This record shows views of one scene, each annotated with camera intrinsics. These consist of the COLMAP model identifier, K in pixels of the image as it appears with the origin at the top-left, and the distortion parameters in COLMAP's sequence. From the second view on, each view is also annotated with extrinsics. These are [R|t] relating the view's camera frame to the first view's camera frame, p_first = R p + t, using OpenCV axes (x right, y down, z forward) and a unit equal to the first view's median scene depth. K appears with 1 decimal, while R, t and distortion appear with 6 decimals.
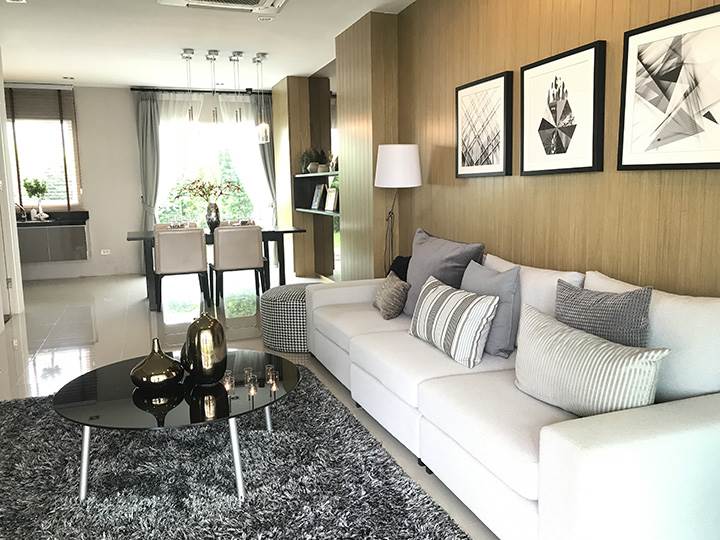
lens RADIAL K [[595.7, 0, 355.9], [0, 595.7, 268.5], [0, 0, 1]] dist [0.036068, -0.025193]
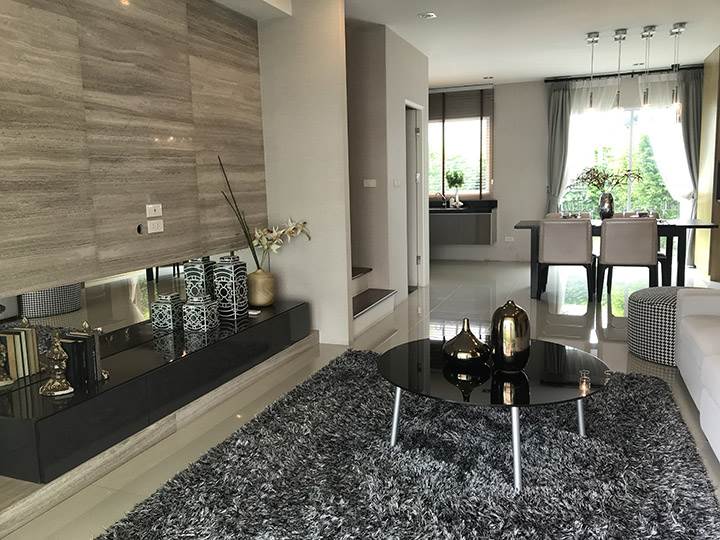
lens RADIAL K [[595.7, 0, 359.7], [0, 595.7, 267.2], [0, 0, 1]] dist [0.036068, -0.025193]
pose [[0.763171, 0.087902, -0.640190, 0.083888], [-0.079074, 0.995963, 0.042488, -0.002296], [0.641340, 0.018197, 0.767041, 0.025401]]
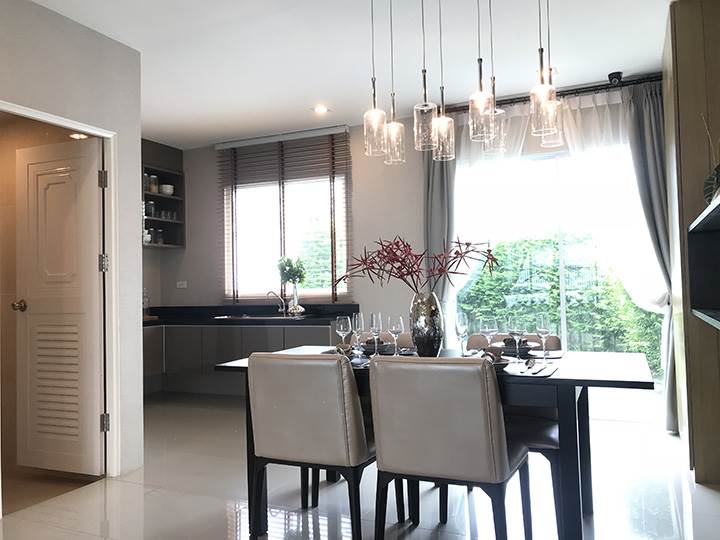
lens RADIAL K [[595.7, 0, 355.2], [0, 595.7, 268.7], [0, 0, 1]] dist [0.036068, -0.025193]
pose [[0.709257, -0.015375, -0.704782, 0.031929], [-0.091808, 0.989233, -0.113971, -0.076677], [0.698946, 0.145540, 0.700209, 0.684514]]
